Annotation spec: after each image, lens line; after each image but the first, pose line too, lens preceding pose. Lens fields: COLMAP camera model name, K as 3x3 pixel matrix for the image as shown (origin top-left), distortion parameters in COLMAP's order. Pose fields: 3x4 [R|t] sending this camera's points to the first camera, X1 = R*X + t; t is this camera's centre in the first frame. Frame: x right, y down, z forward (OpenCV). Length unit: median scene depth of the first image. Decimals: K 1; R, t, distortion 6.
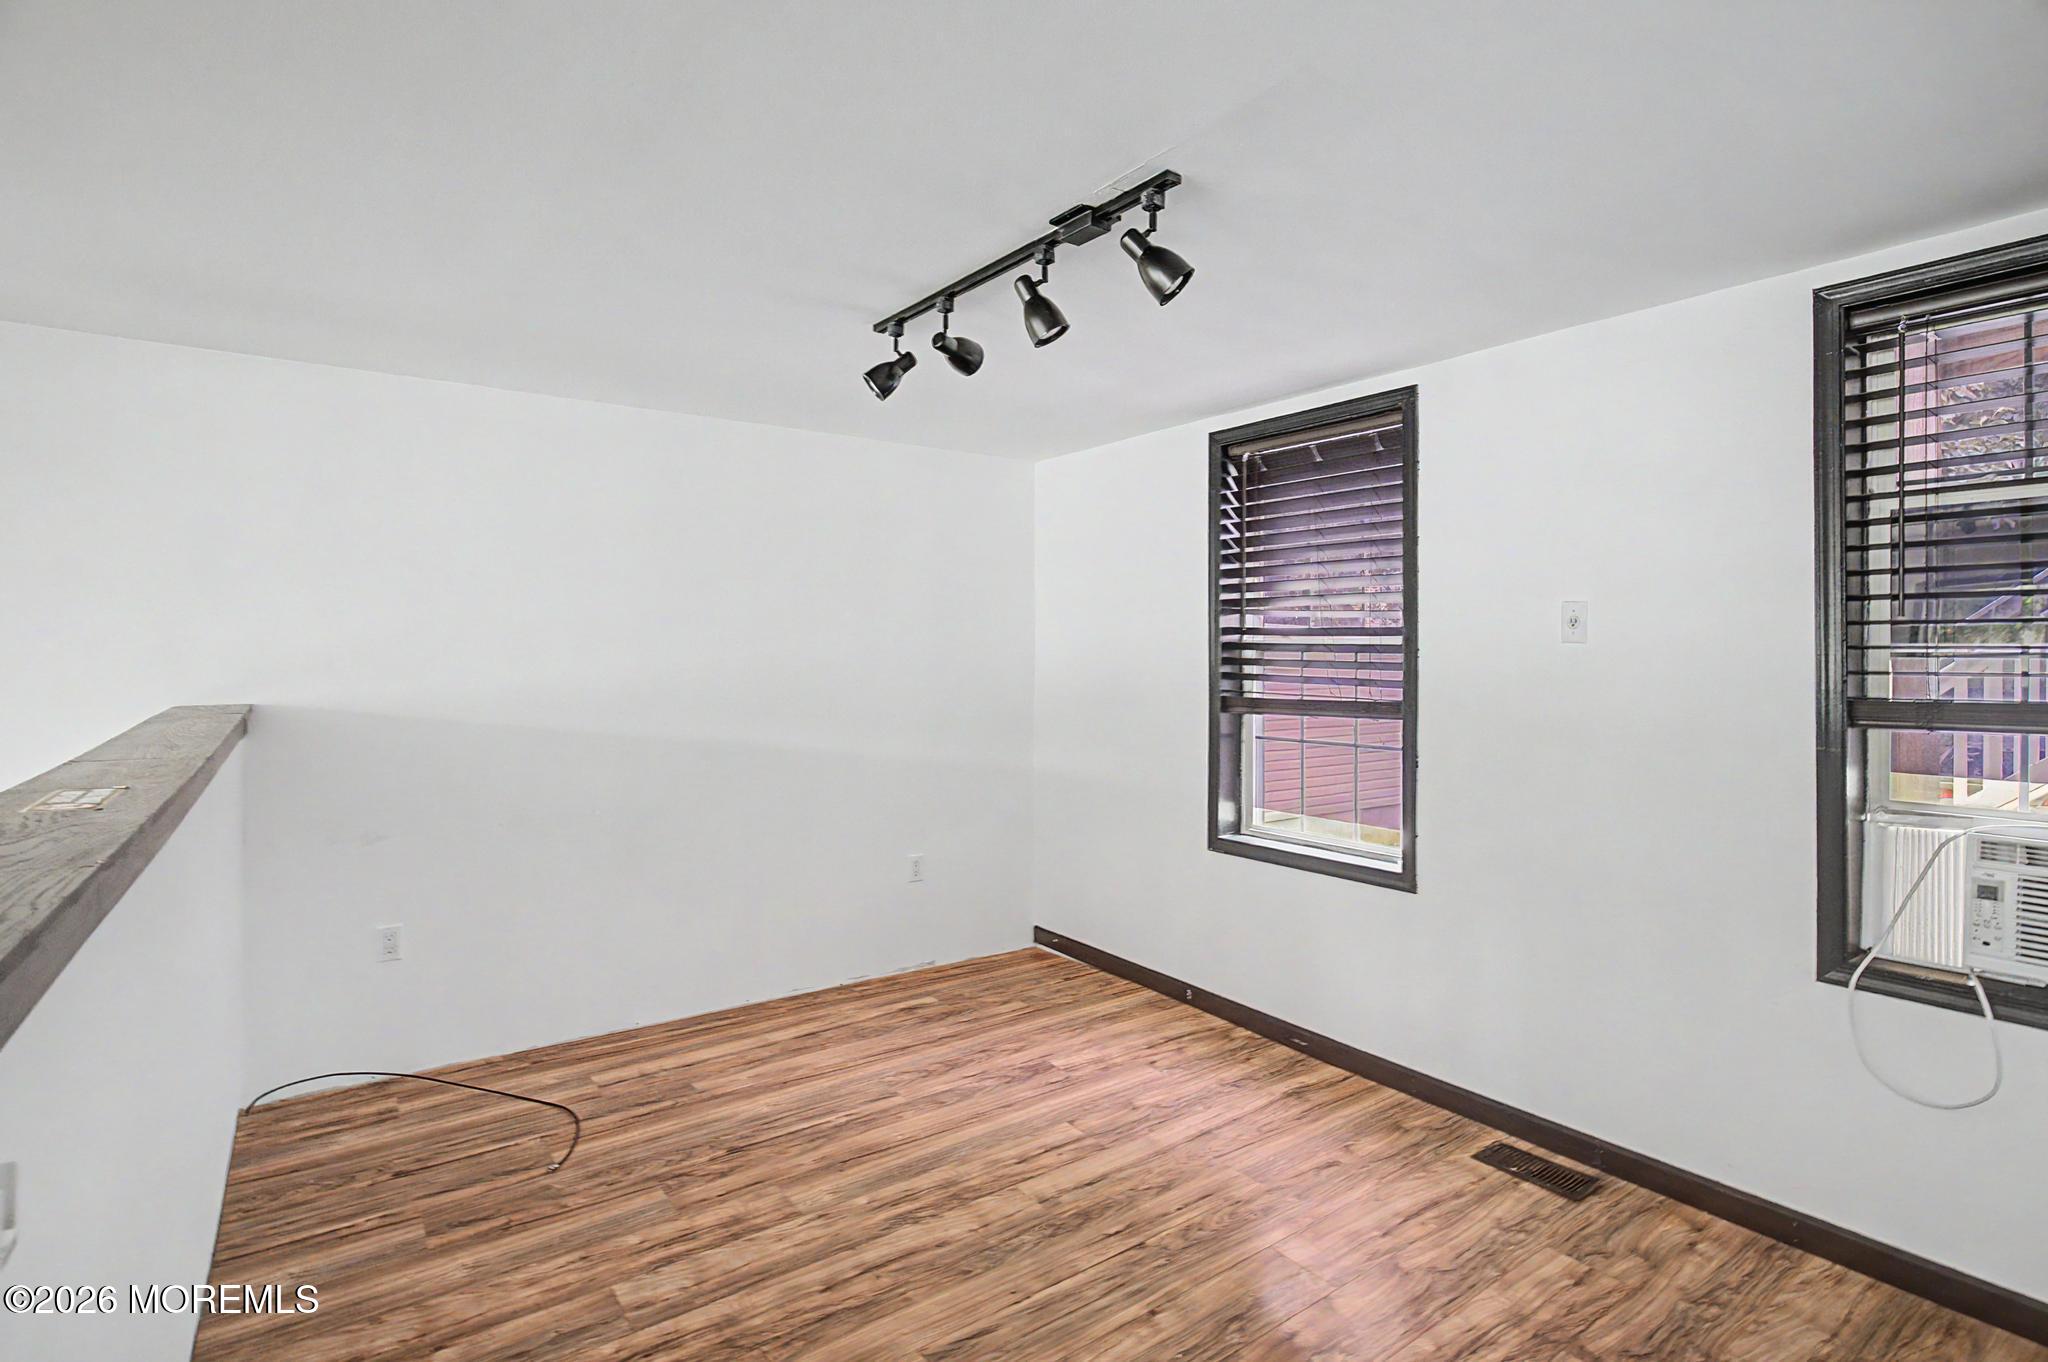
lens RADIAL K [[1010.0, 0, 1034.5], [0, 1010.0, 666.7], [0, 0, 1]] dist [0.002041, 0.004286]
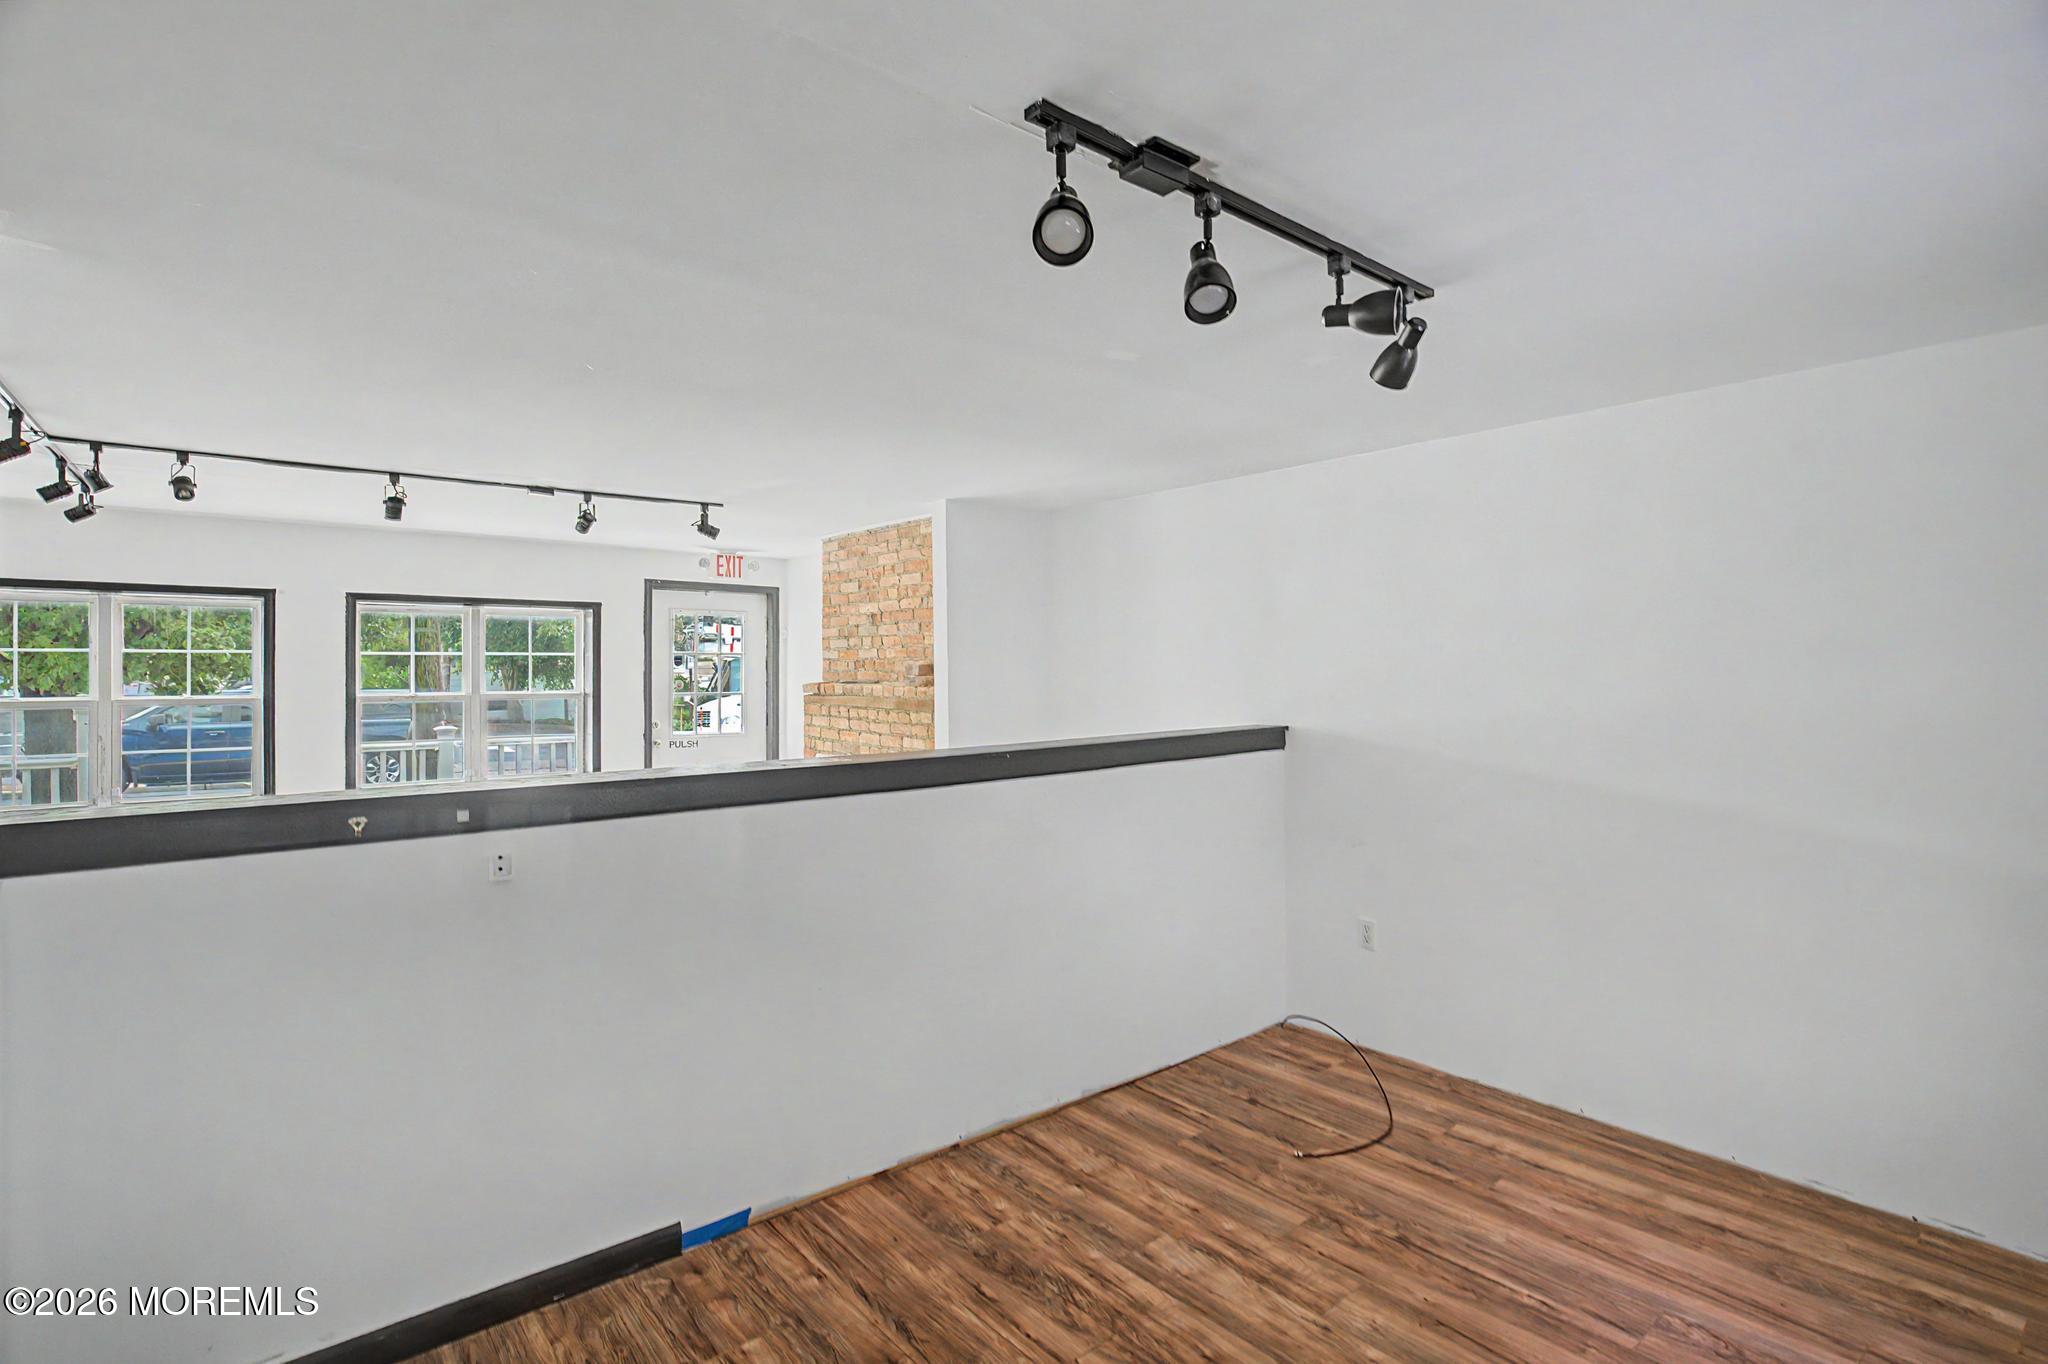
lens RADIAL K [[1010.0, 0, 1033.8], [0, 1010.0, 681.4], [0, 0, 1]] dist [0.002041, 0.004286]
pose [[0.074249, 0.003905, -0.997232, 0.547956], [-0.008233, 0.999961, 0.003303, -0.023762], [0.997206, 0.007965, 0.074279, 0.559332]]
